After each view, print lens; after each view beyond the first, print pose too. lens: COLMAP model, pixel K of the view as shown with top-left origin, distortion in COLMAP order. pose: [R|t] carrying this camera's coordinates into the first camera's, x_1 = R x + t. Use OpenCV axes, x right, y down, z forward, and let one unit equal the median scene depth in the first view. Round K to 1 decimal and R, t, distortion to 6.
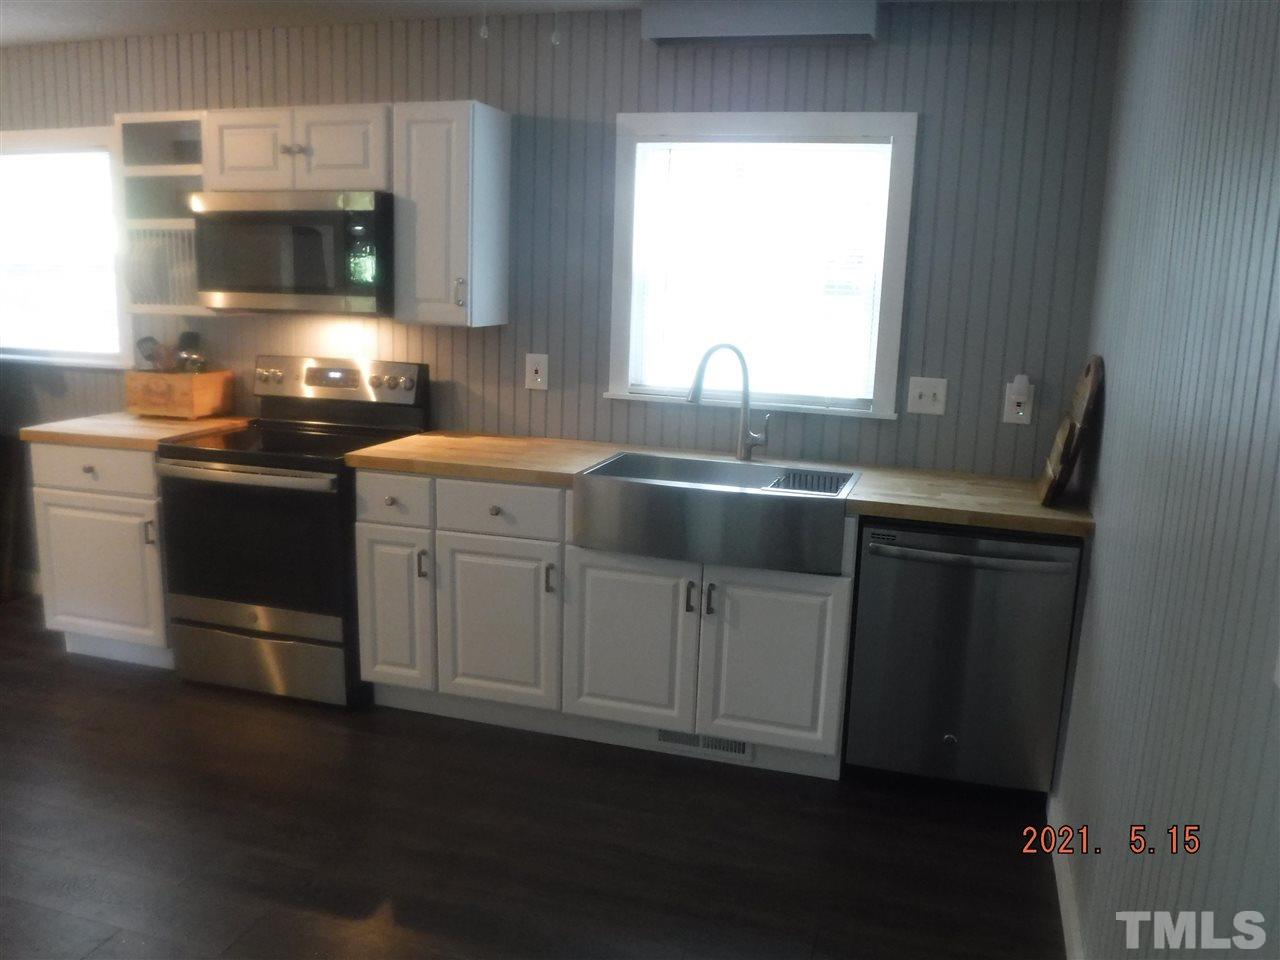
lens RADIAL K [[934.8, 0, 640.4], [0, 934.8, 465.6], [0, 0, 1]] dist [-0.042271, -0.004402]
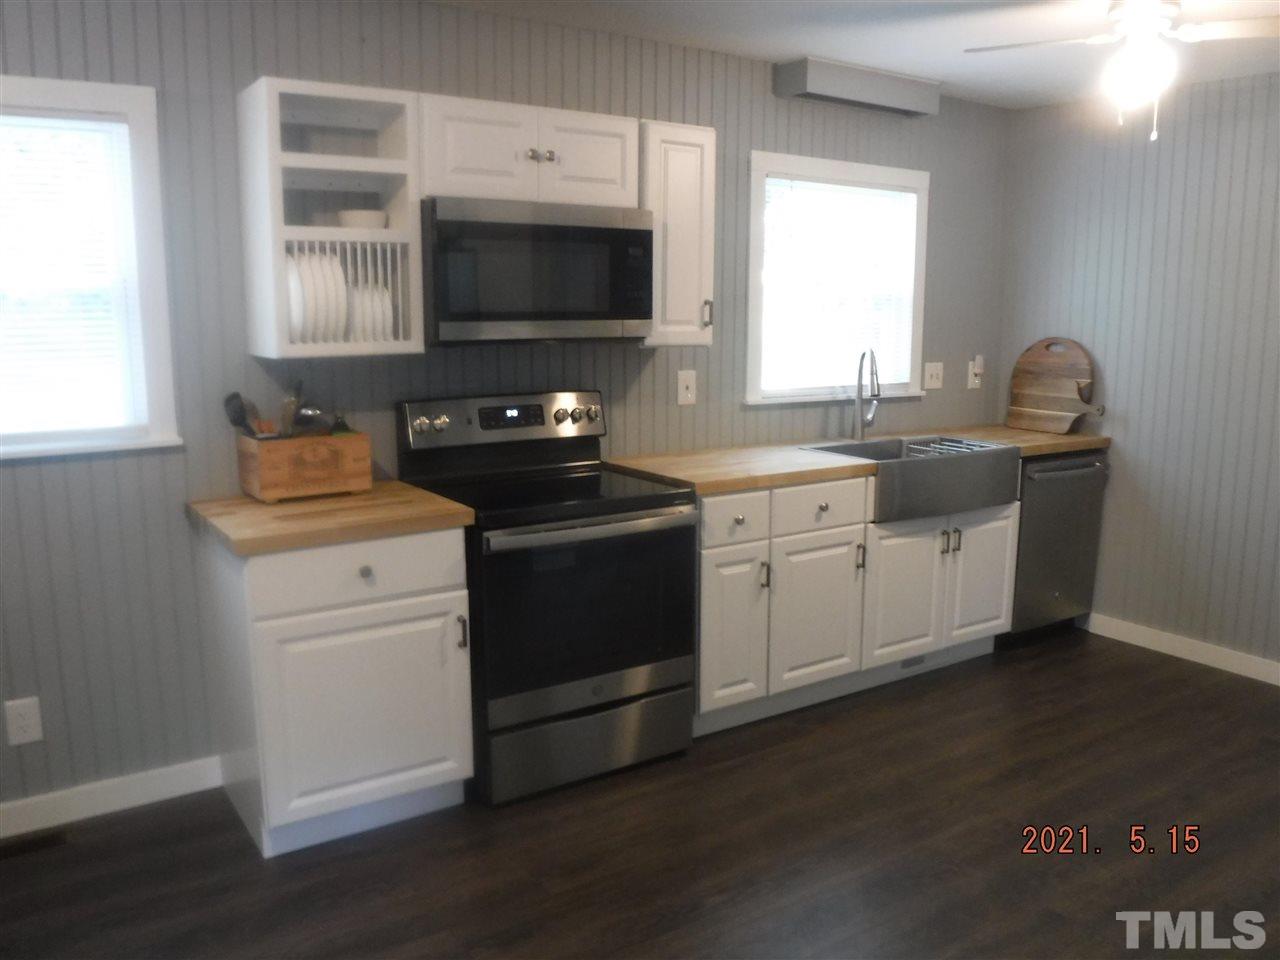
lens RADIAL K [[1043.0, 0, 640.0], [0, 1043.0, 480.0], [0, 0, 1]] dist [-0.061691, -0.001476]
pose [[0.648286, -0.154827, 0.745489, -1.131006], [0.158015, 0.985148, 0.067189, -0.094688], [-0.744820, 0.074240, 0.663123, 0.313990]]
